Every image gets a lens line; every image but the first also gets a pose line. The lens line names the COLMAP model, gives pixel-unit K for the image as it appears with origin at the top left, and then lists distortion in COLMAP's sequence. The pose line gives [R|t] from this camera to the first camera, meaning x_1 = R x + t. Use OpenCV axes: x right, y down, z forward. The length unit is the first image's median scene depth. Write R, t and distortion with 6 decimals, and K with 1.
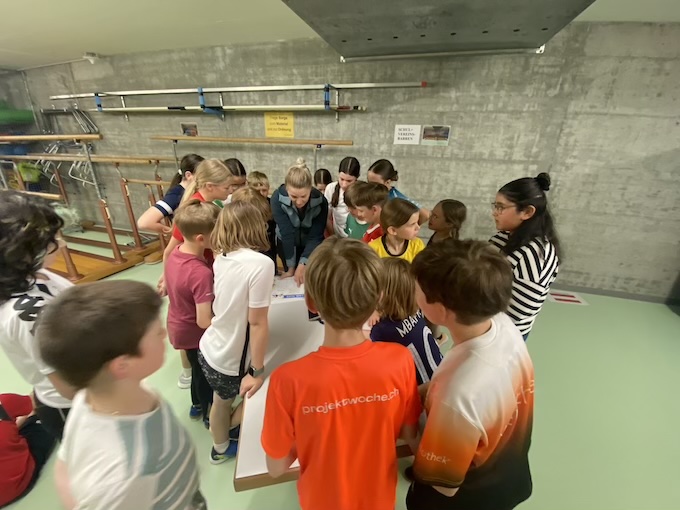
lens RADIAL K [[276.5, 0, 335.3], [0, 276.5, 261.1], [0, 0, 1]] dist [-0.017258, -0.007355]
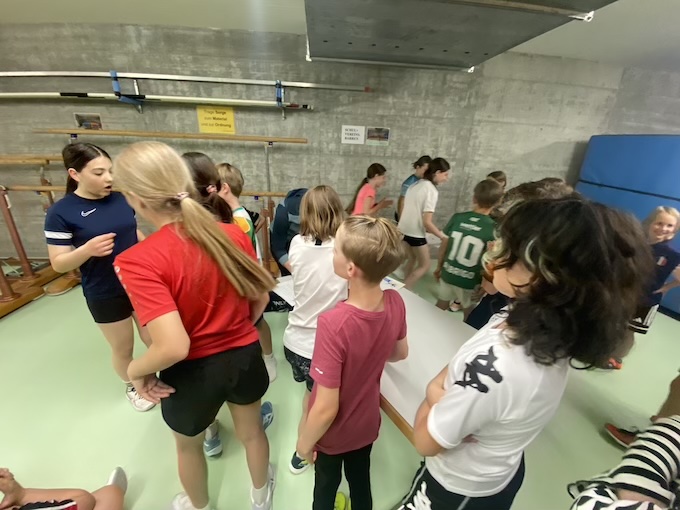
lens RADIAL K [[276.5, 0, 345.2], [0, 276.5, 261.9], [0, 0, 1]] dist [-0.017258, -0.007355]
pose [[0.926308, -0.128237, 0.354273, -0.211946], [0.129163, 0.991398, 0.021138, 0.009198], [-0.353937, 0.026179, 0.934903, 0.011545]]
